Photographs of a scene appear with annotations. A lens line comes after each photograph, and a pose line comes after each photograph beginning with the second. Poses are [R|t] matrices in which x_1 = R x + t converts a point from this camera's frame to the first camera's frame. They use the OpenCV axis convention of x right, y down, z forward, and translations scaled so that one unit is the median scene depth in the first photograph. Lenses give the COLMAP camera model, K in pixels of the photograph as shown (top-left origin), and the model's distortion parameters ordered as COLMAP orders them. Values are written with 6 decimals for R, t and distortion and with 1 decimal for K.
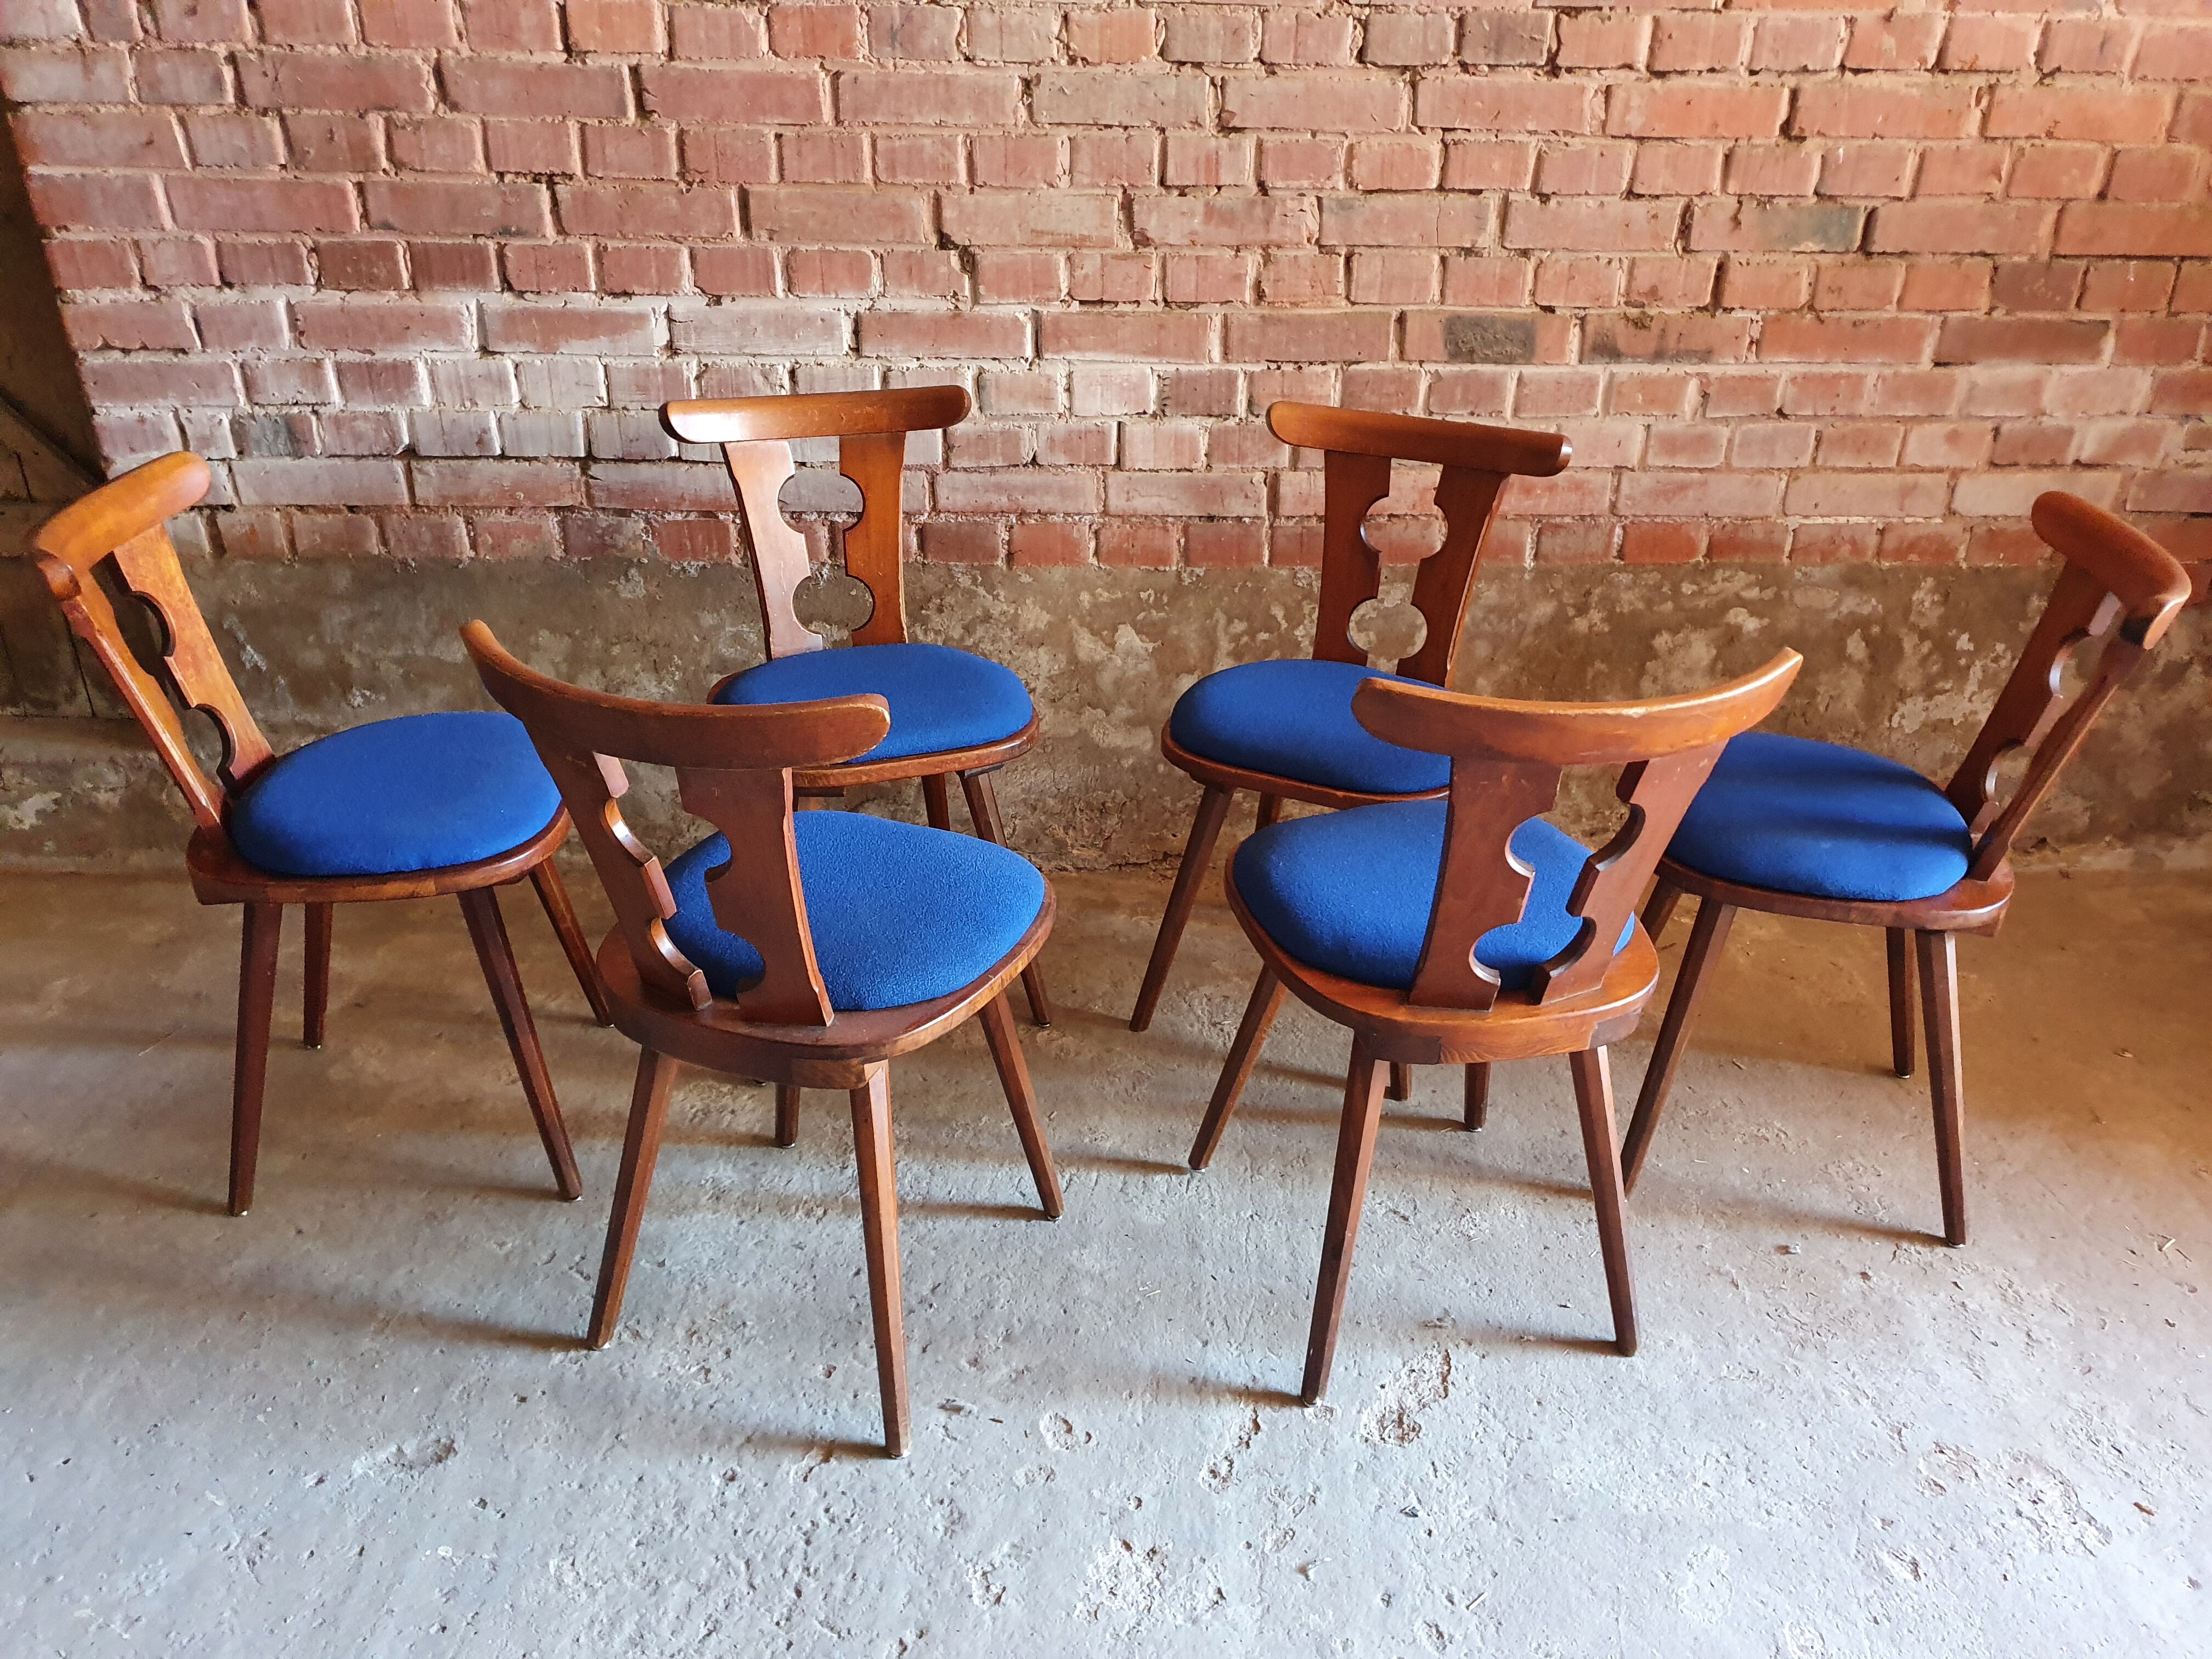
lens RADIAL K [[1737.6, 0, 1115.4], [0, 1737.6, 842.8], [0, 0, 1]] dist [-0.000548, 0.037180]
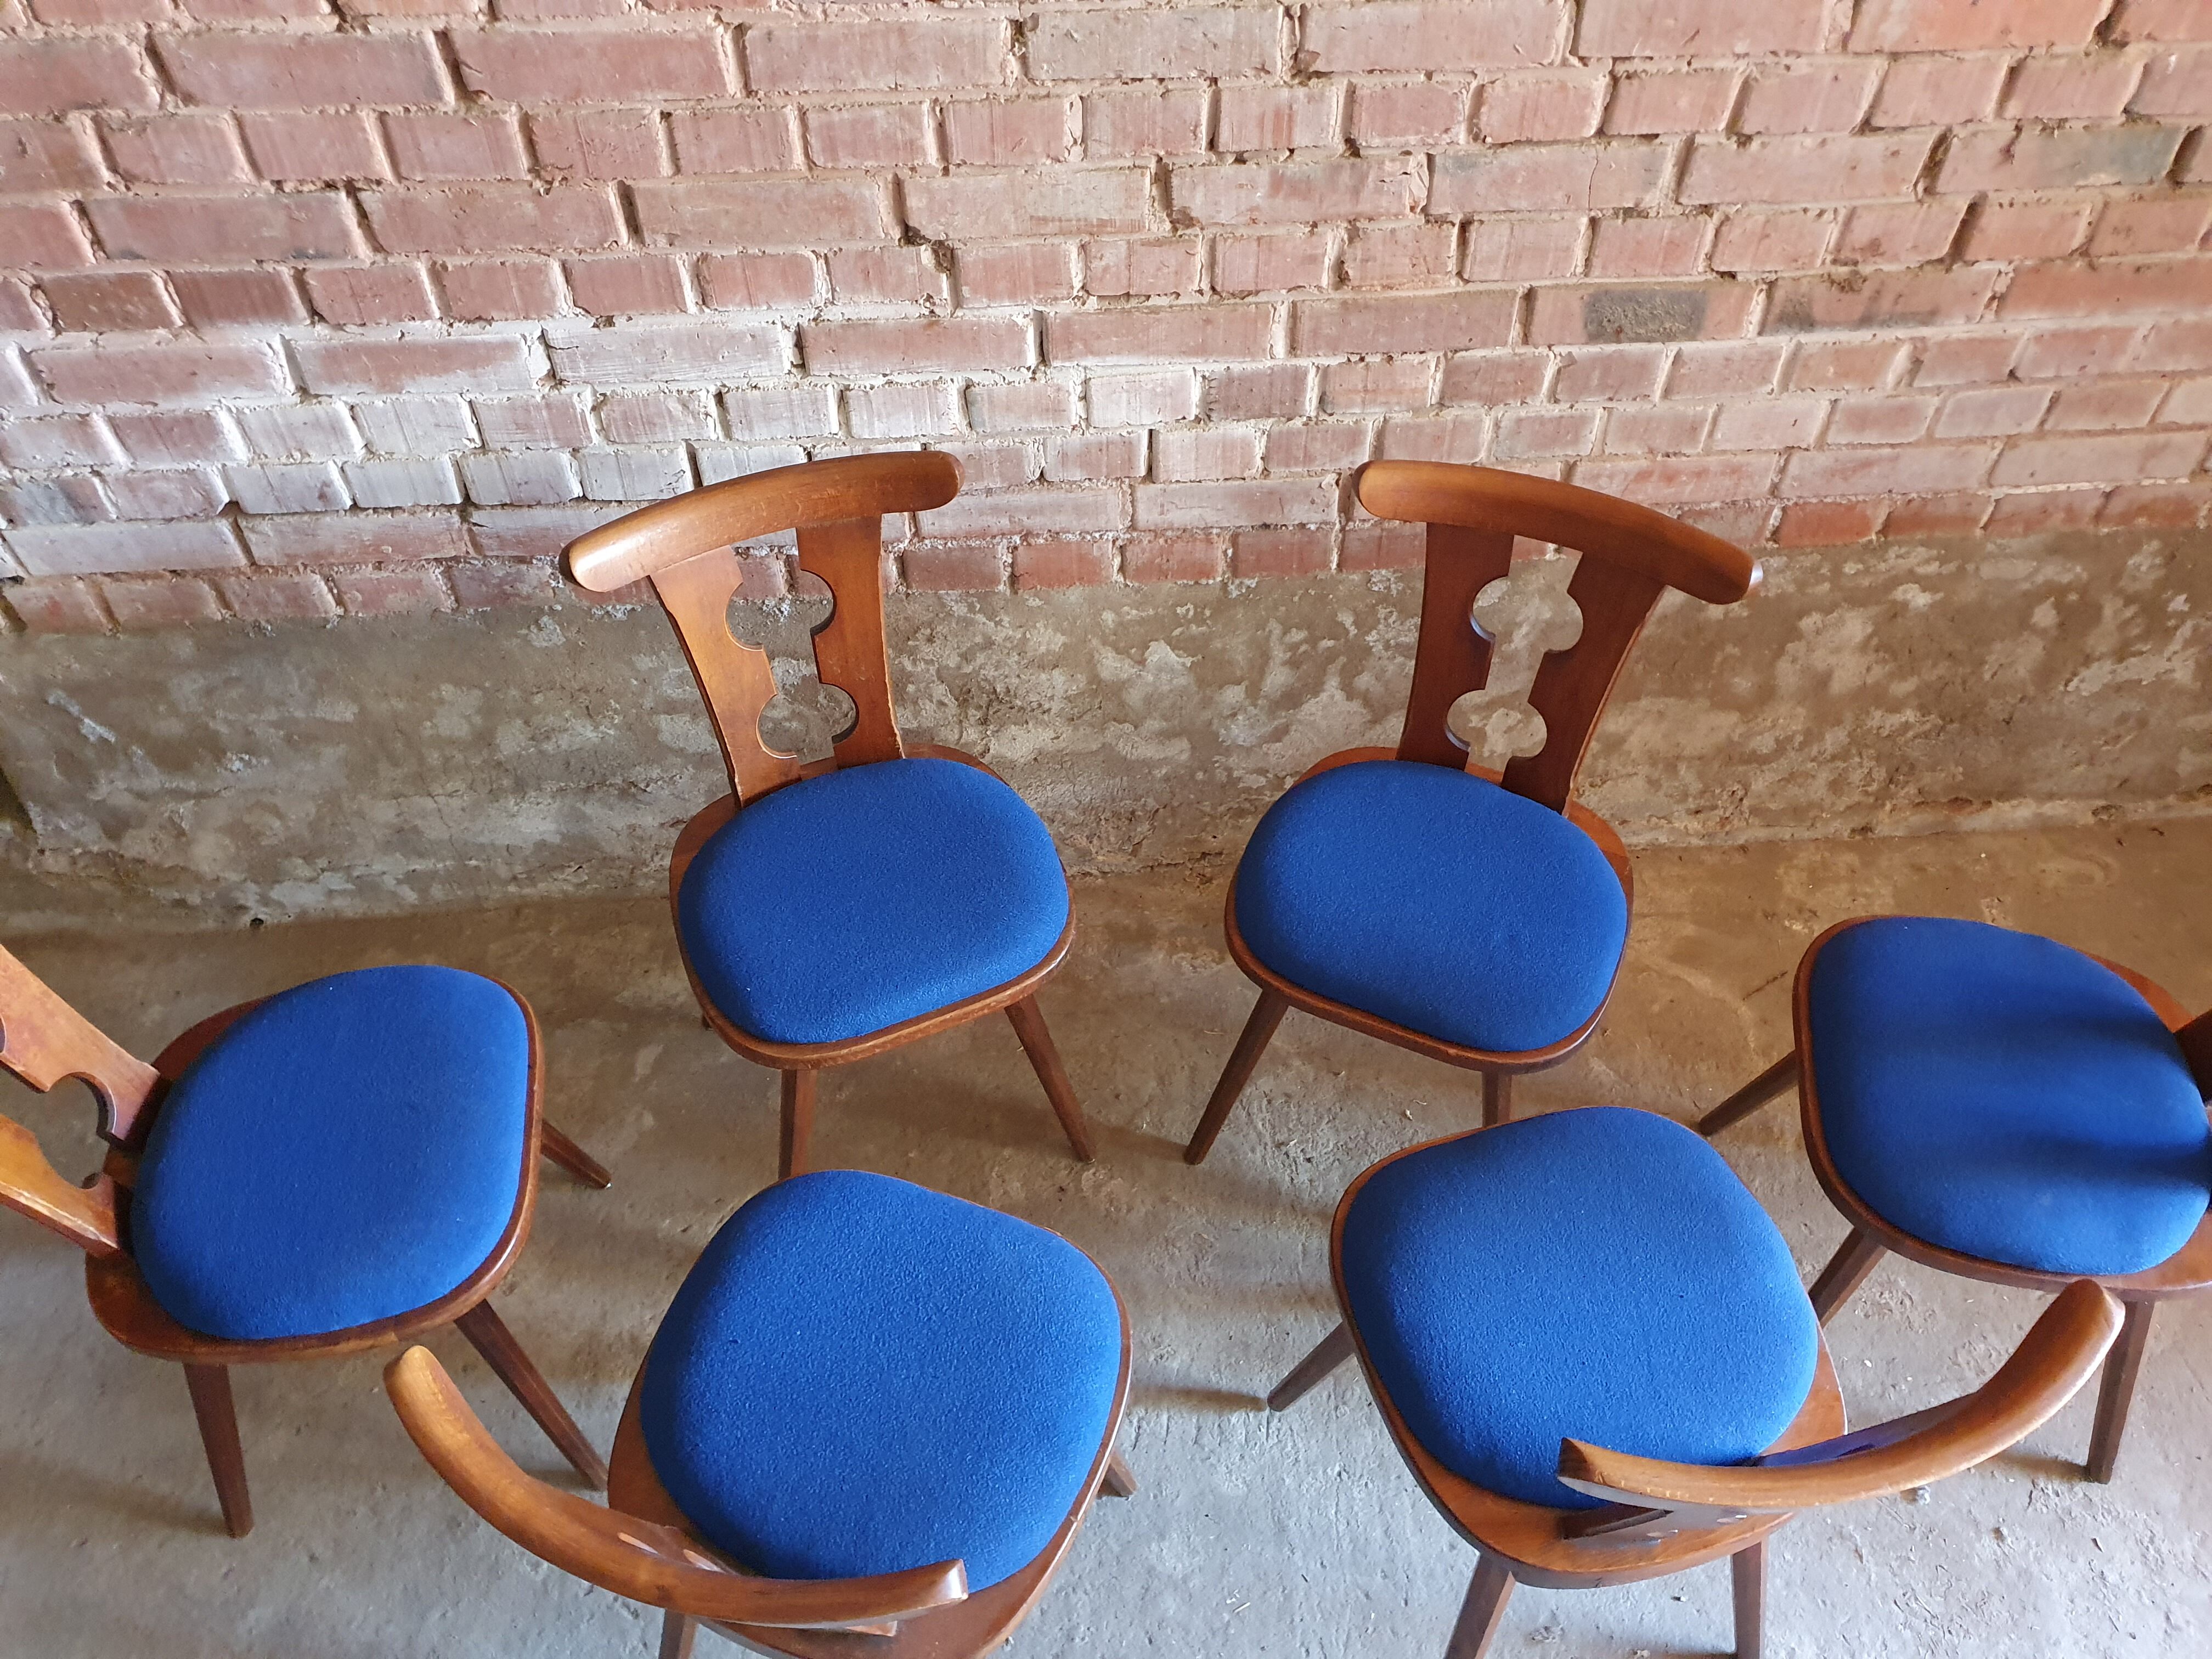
lens RADIAL K [[1737.6, 0, 1092.3], [0, 1737.6, 851.4], [0, 0, 1]] dist [-0.000548, 0.037180]
pose [[0.999103, -0.041840, 0.006467, -0.038466], [0.036210, 0.923629, 0.381575, -0.384239], [-0.021938, -0.380998, 0.924315, 0.231998]]
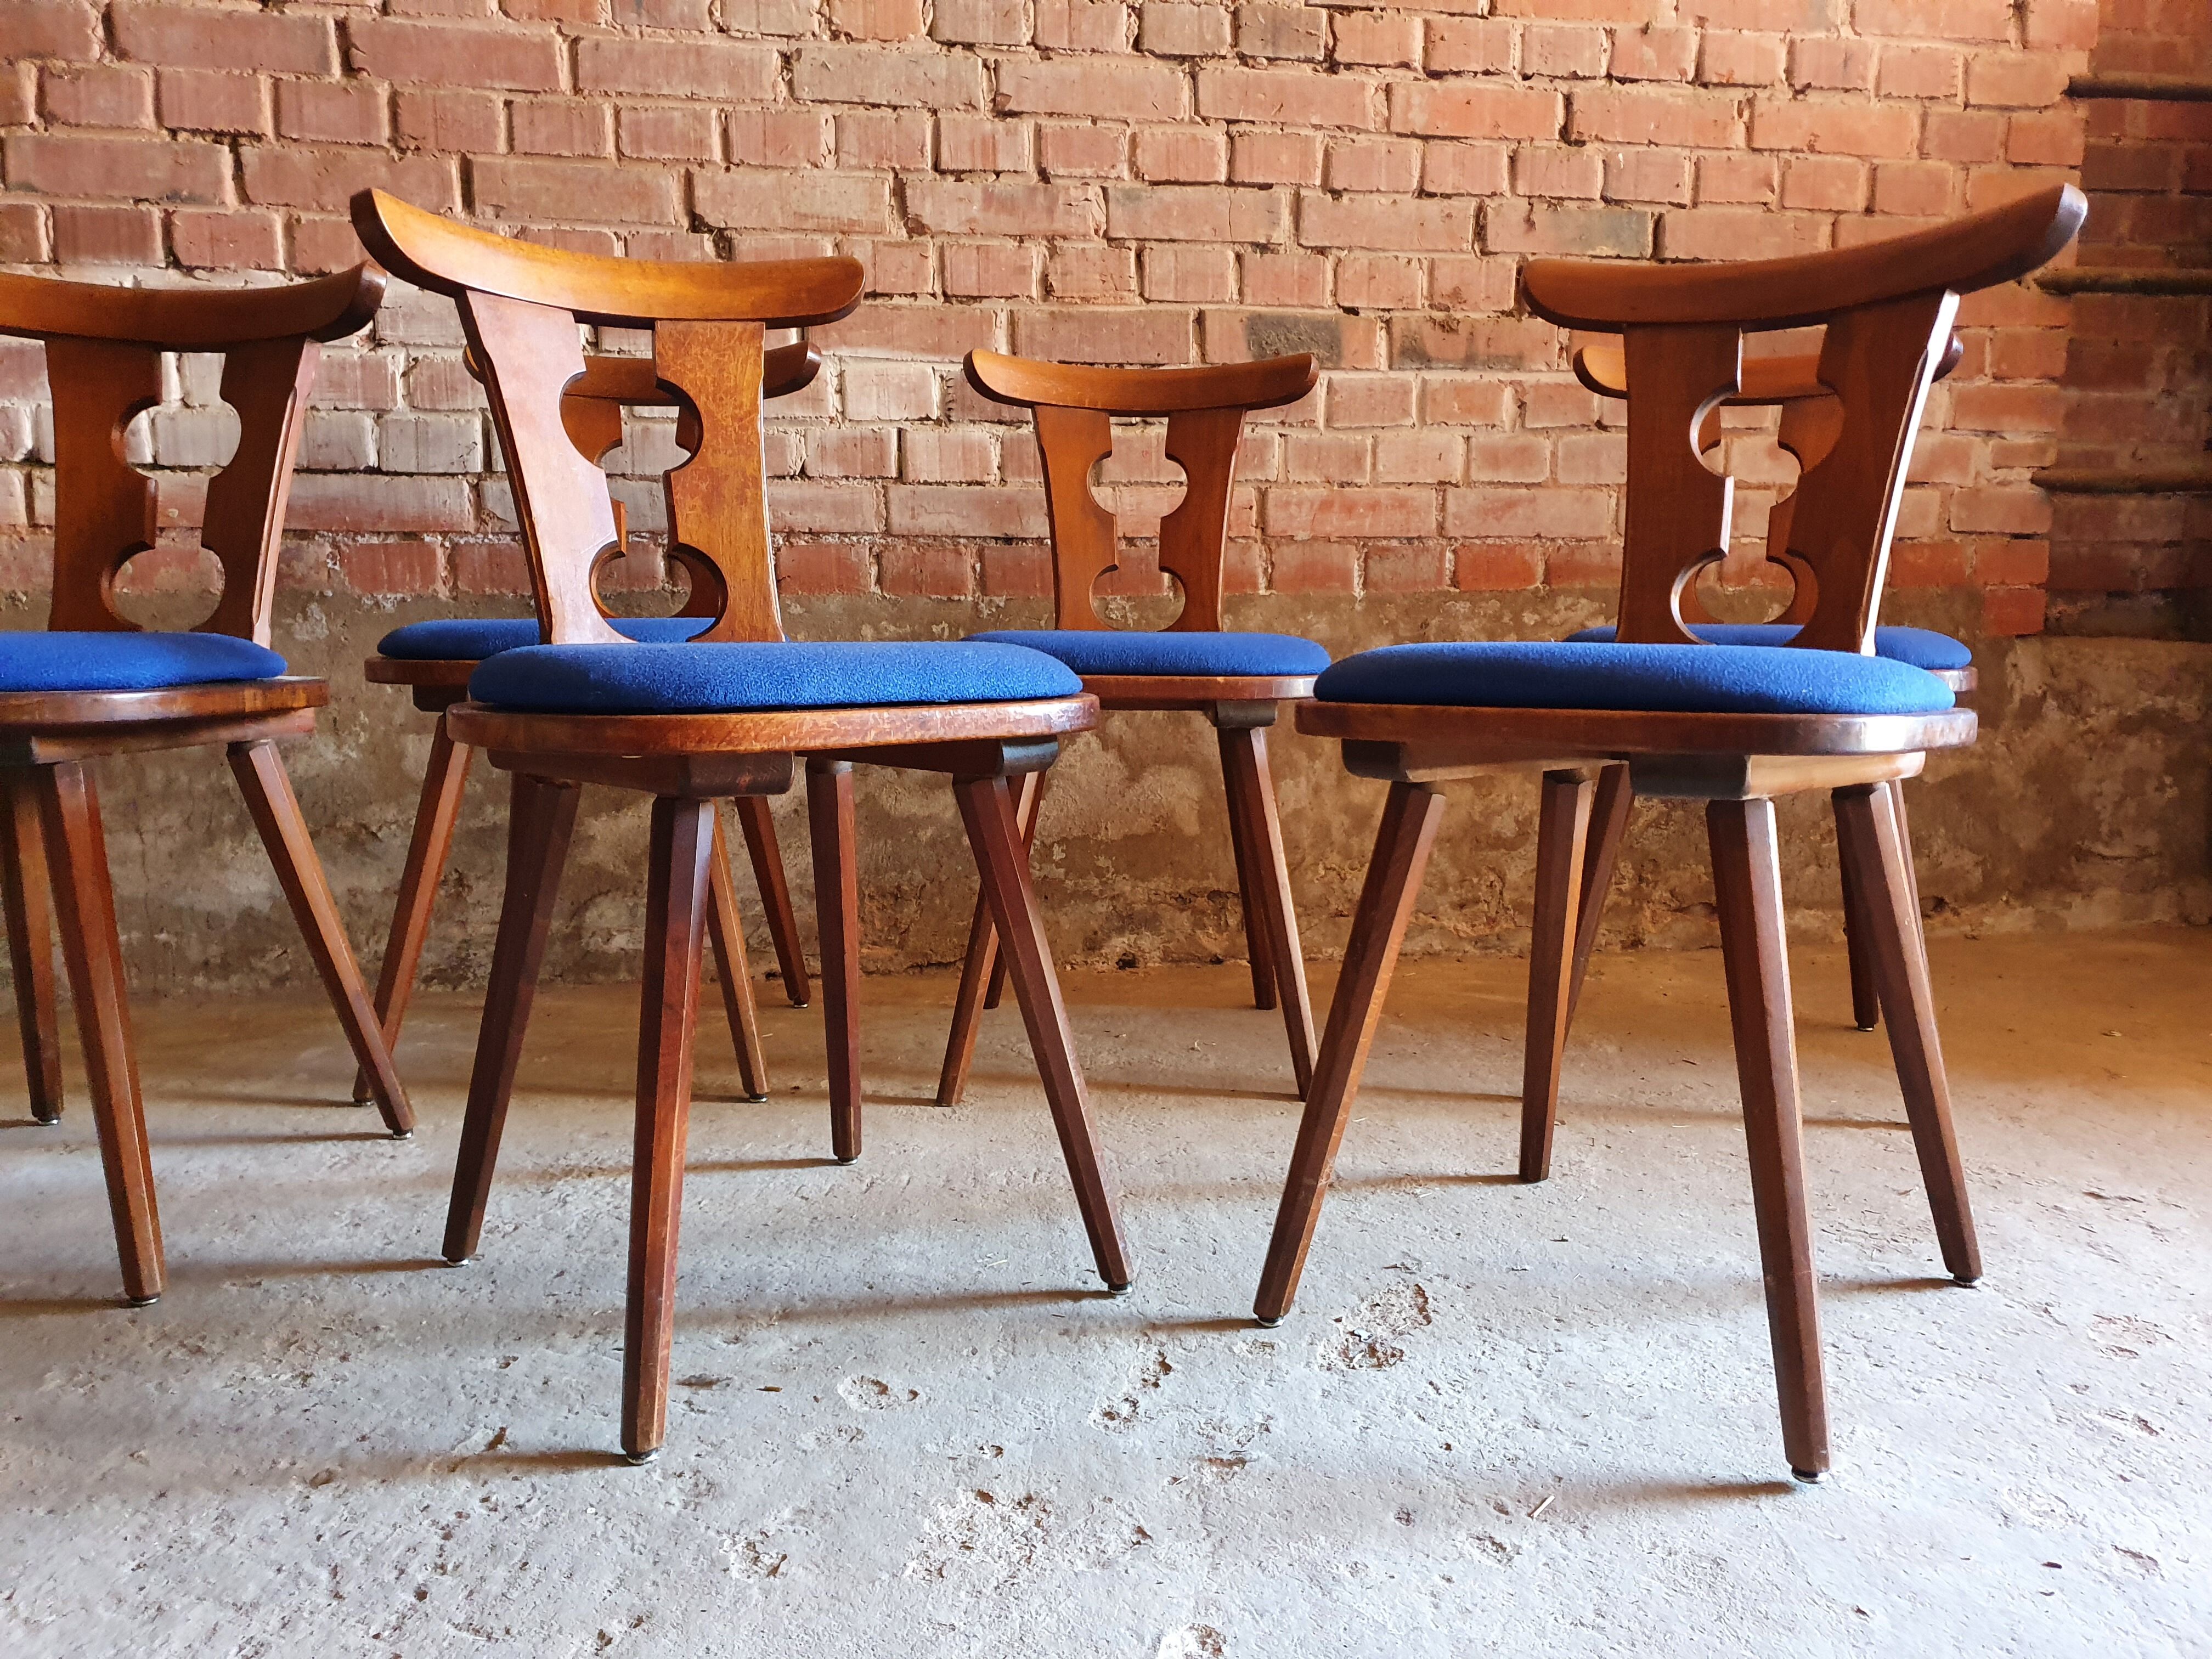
lens RADIAL K [[1737.6, 0, 1129.1], [0, 1737.6, 829.6], [0, 0, 1]] dist [-0.000548, 0.037180]
pose [[0.989333, -0.034523, 0.141521, -0.014923], [0.077985, 0.946088, -0.314381, 0.255743], [-0.123038, 0.322065, 0.938689, 0.225211]]
